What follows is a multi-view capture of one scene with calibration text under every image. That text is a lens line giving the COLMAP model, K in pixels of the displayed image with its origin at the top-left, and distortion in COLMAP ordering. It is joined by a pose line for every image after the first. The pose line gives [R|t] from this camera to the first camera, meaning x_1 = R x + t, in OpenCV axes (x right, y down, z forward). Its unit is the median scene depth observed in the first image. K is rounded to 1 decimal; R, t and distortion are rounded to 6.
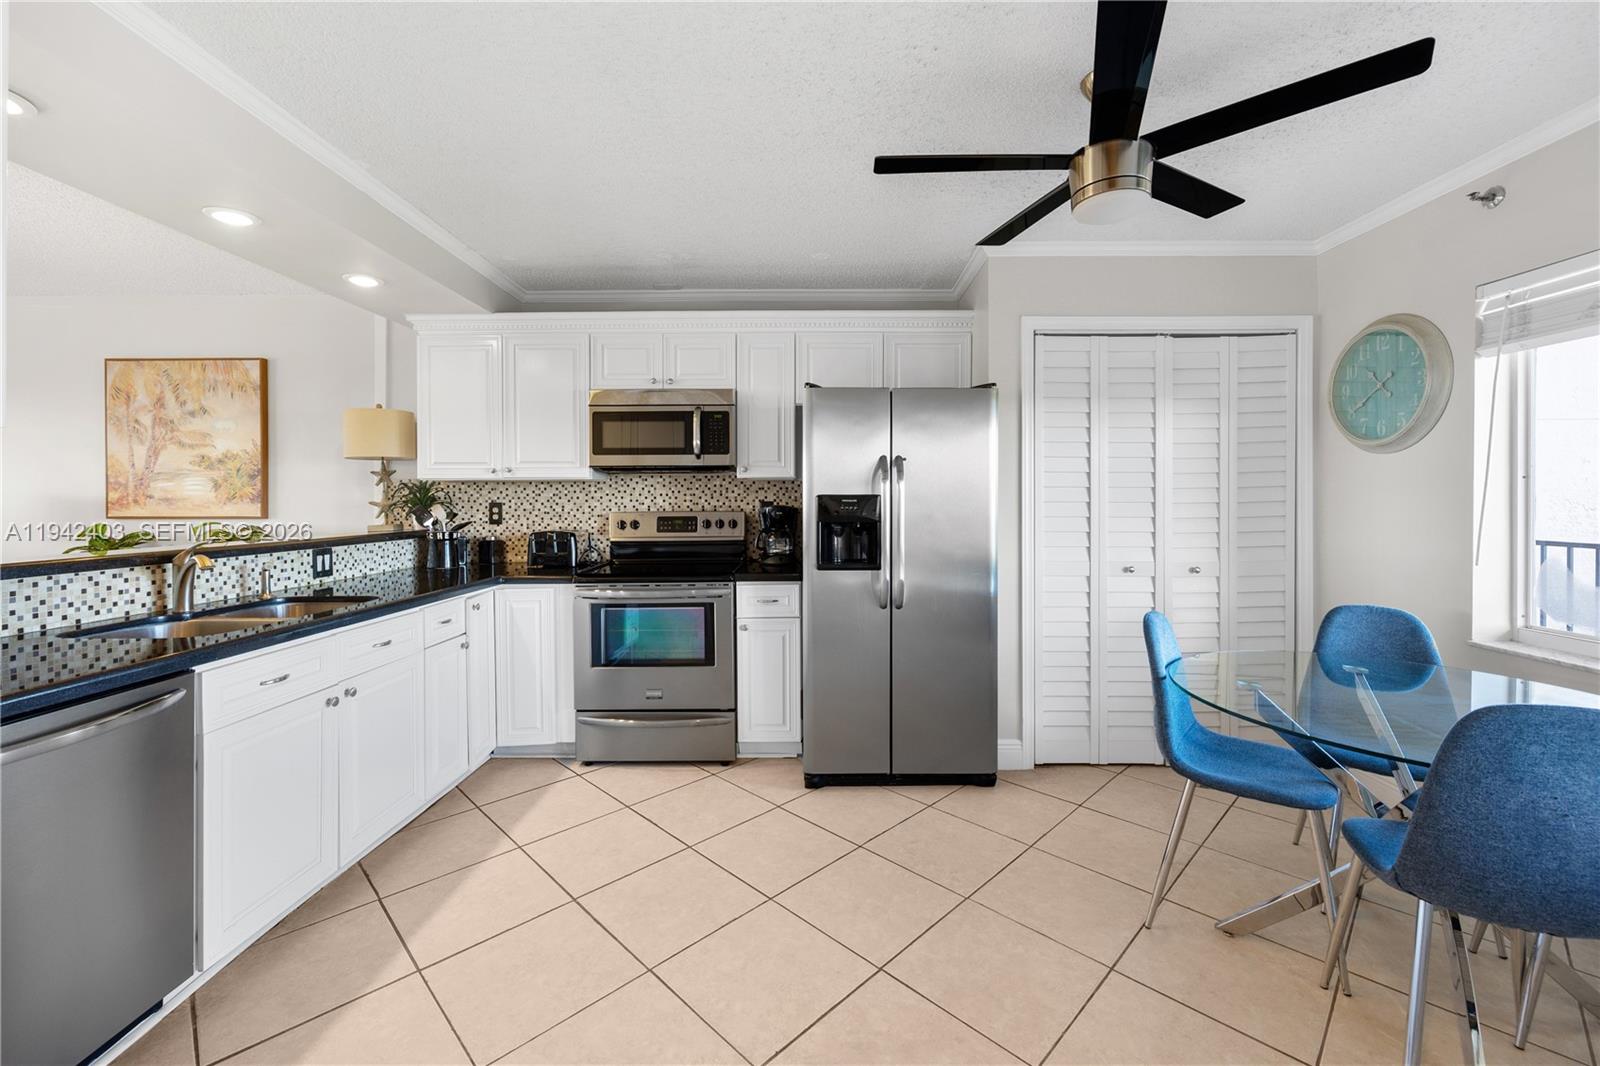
lens RADIAL K [[652.7, 0, 801.0], [0, 652.7, 505.1], [0, 0, 1]] dist [0.002353, -0.000500]
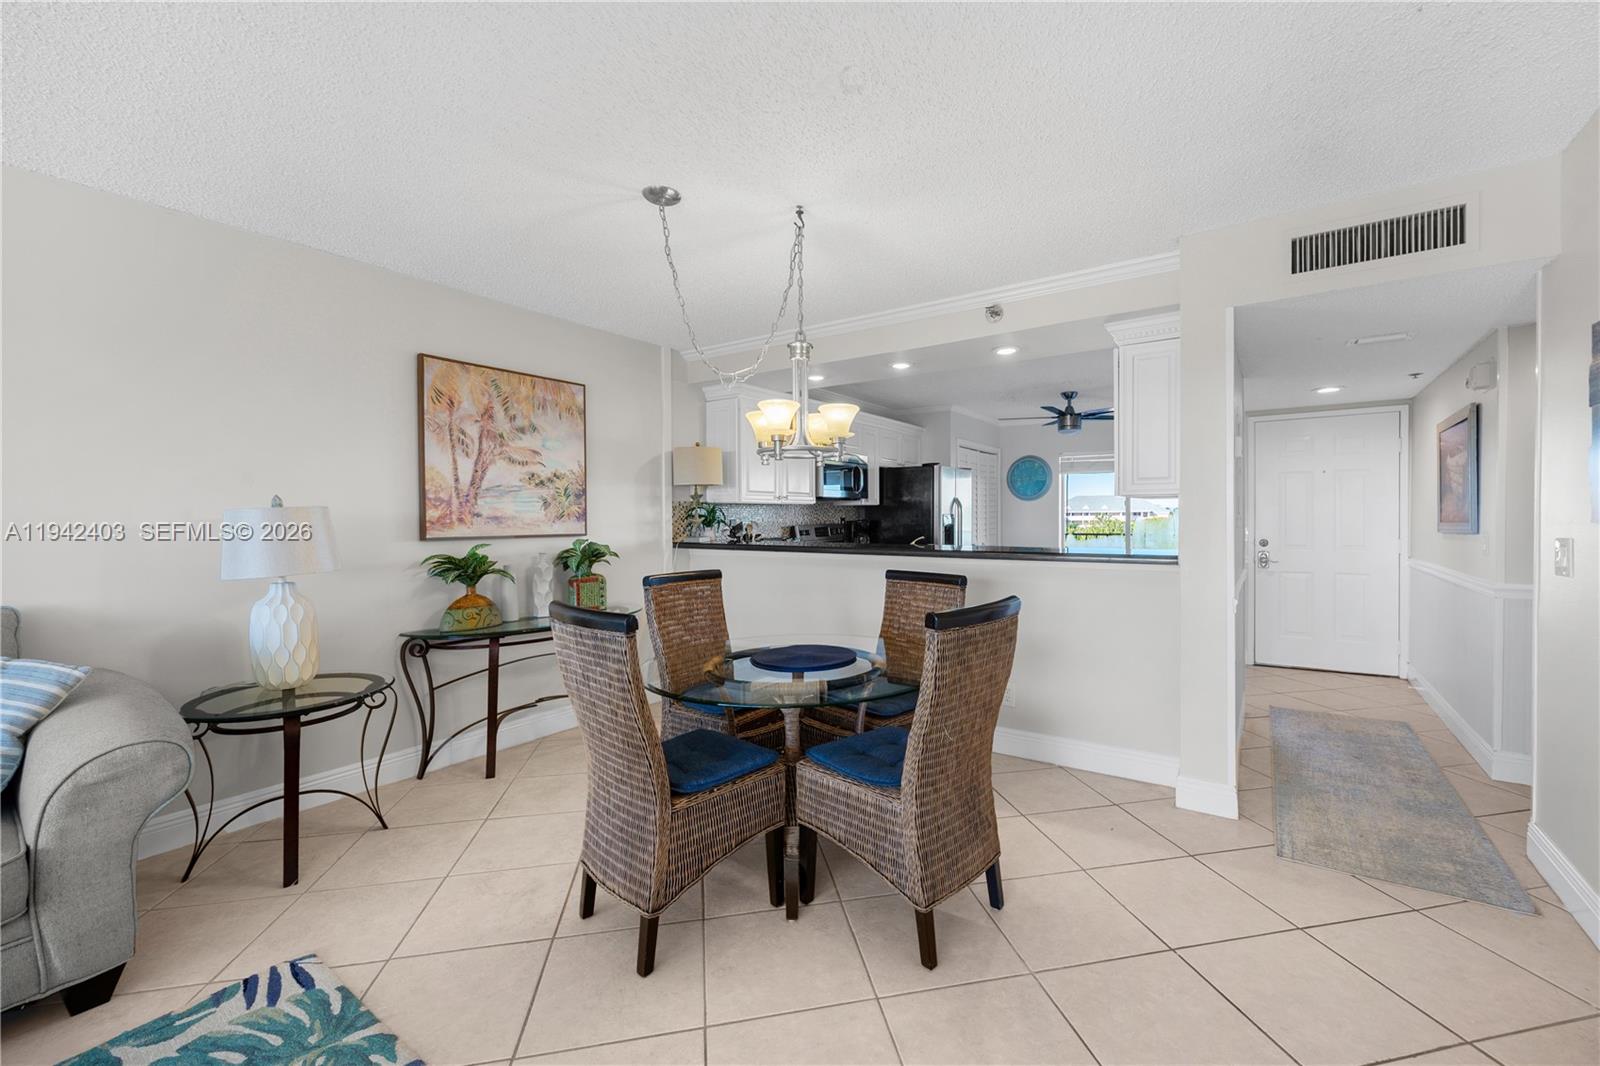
lens RADIAL K [[652.7, 0, 823.7], [0, 652.7, 504.4], [0, 0, 1]] dist [0.002353, -0.000500]
pose [[0.553723, 0.013824, 0.832586, -1.591673], [0.009485, 0.999693, -0.022906, -0.002289], [-0.832647, 0.020580, 0.553421, 0.096633]]
